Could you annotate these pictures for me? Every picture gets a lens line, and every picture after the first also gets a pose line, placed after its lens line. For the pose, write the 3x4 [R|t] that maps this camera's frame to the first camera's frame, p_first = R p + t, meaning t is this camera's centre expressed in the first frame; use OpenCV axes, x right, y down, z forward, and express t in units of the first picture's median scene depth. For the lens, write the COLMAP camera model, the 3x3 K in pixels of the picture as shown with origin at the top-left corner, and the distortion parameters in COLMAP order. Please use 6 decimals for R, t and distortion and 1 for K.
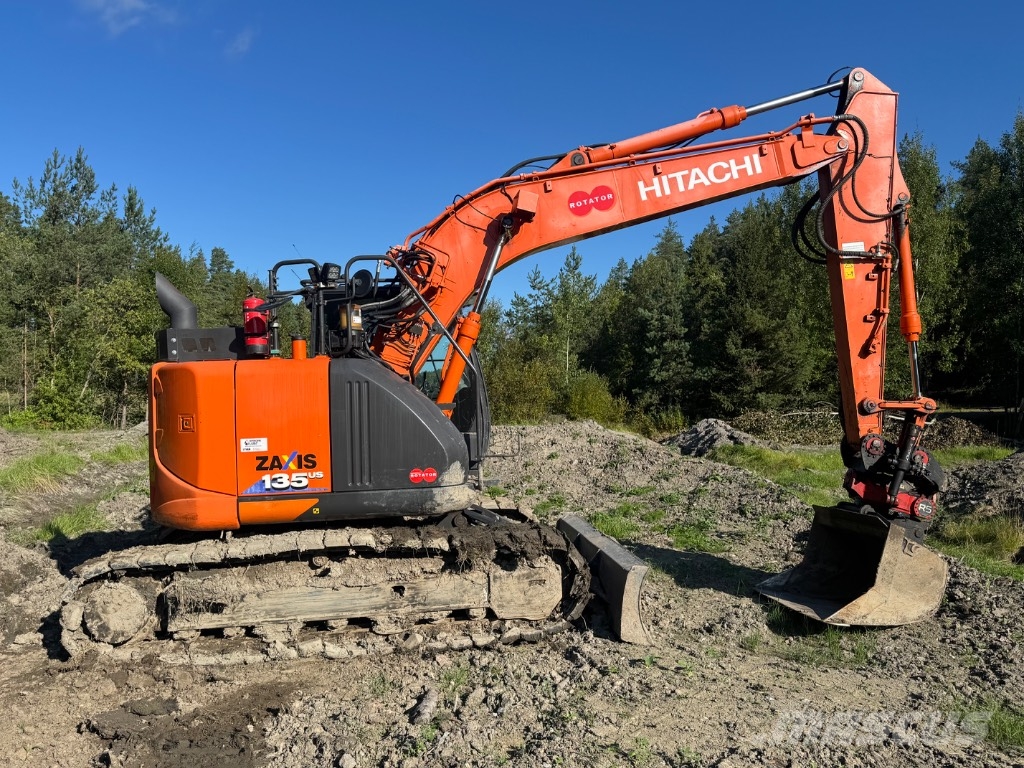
lens RADIAL K [[795.5, 0, 510.7], [0, 795.5, 398.4], [0, 0, 1]] dist [0.205978, -0.366582]
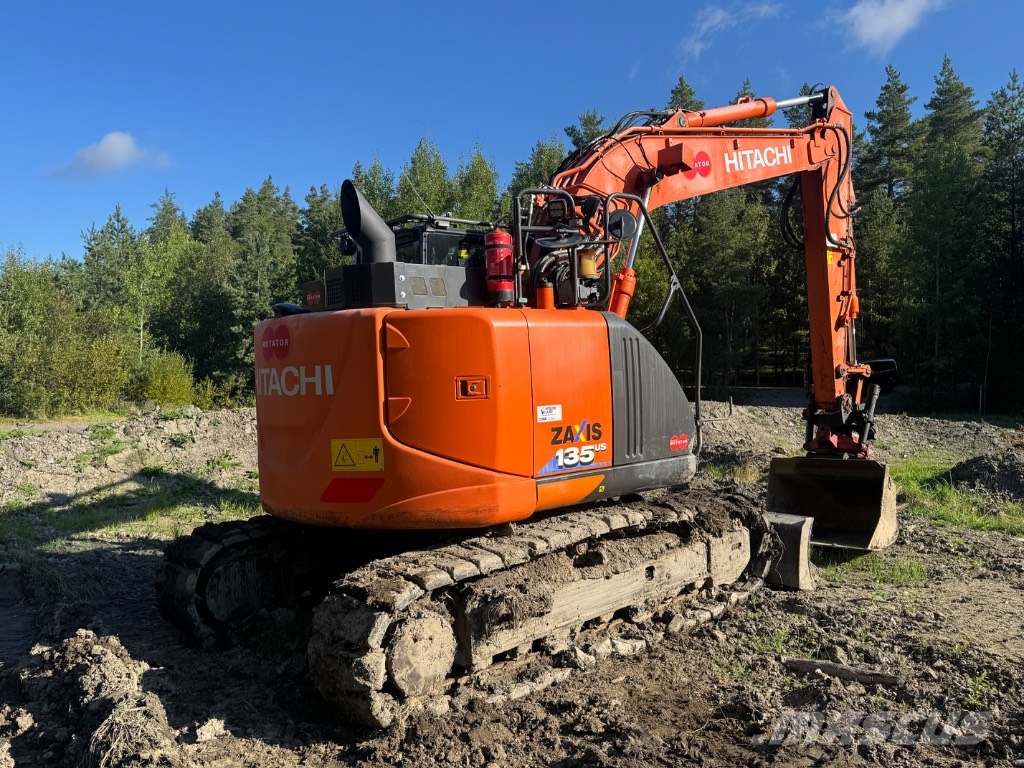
lens RADIAL K [[795.5, 0, 510.7], [0, 795.5, 398.4], [0, 0, 1]] dist [0.205978, -0.366582]
pose [[0.810958, -0.020340, 0.584751, -0.683873], [0.010404, 0.999739, 0.020346, 0.021546], [-0.585012, -0.010416, 0.810958, 0.314518]]
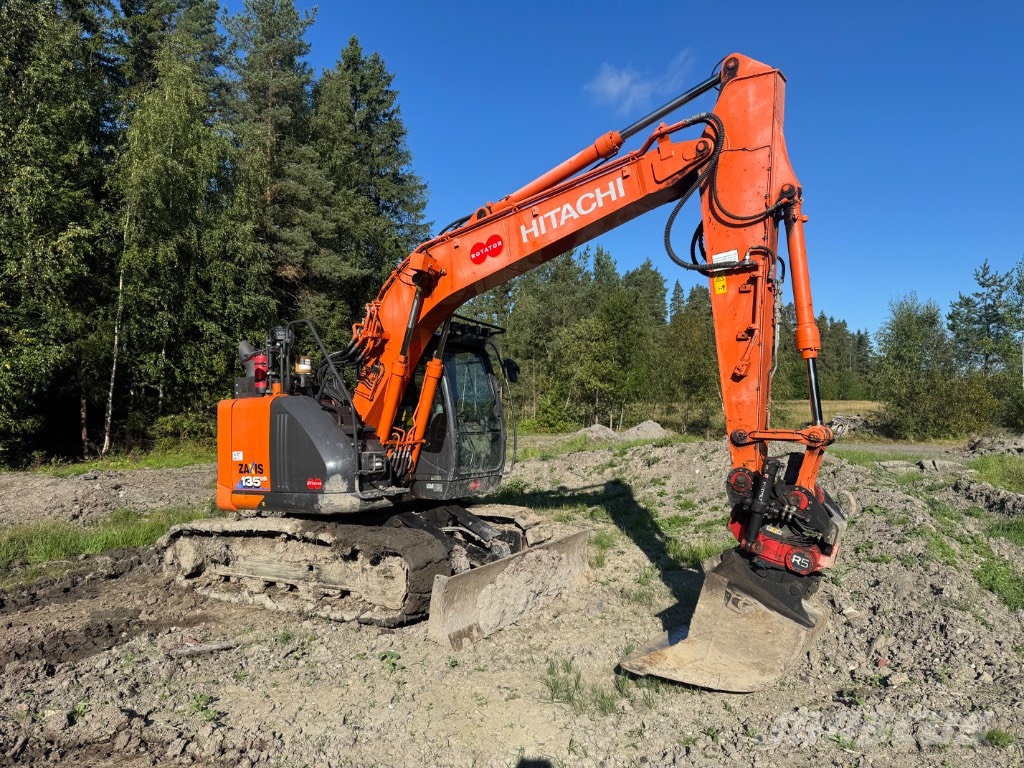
lens RADIAL K [[690.9, 0, 503.6], [0, 690.9, 398.0], [0, 0, 1]] dist [0.090196, -0.076086]
pose [[0.774348, -0.014787, -0.632587, 0.734899], [0.006943, 0.999865, -0.014872, -0.022281], [0.632722, 0.007124, 0.774346, 0.262346]]
